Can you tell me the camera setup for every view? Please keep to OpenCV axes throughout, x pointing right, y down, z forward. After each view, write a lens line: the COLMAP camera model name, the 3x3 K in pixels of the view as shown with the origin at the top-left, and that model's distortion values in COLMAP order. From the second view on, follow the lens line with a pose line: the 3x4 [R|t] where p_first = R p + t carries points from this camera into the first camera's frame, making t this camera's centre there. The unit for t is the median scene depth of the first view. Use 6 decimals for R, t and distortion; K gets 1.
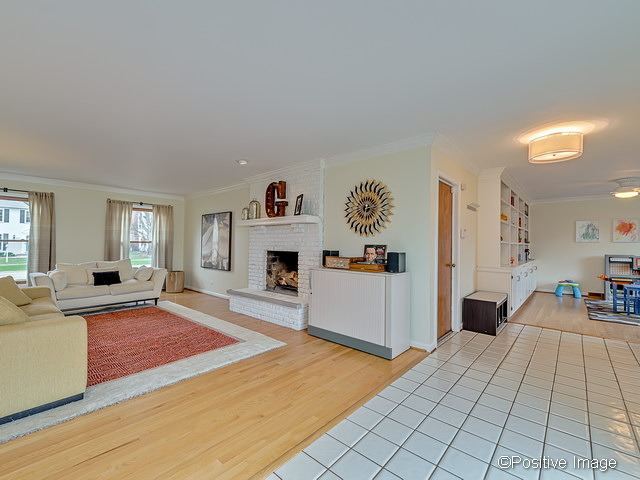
lens RADIAL K [[277.9, 0, 323.1], [0, 277.9, 237.0], [0, 0, 1]] dist [0.002117, -0.000220]
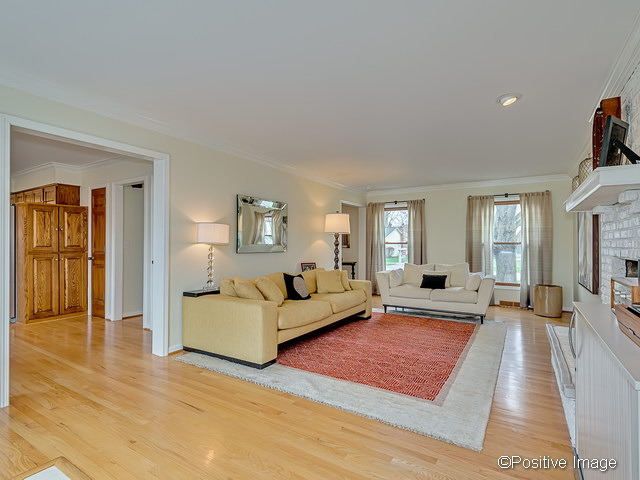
lens RADIAL K [[330.6, 0, 318.3], [0, 330.6, 243.0], [0, 0, 1]] dist [0.017704, -0.000304]
pose [[0.167893, -0.009591, -0.985759, 0.369069], [0.024104, 0.999694, -0.005621, 0.017148], [0.985511, -0.022817, 0.168072, 0.579697]]
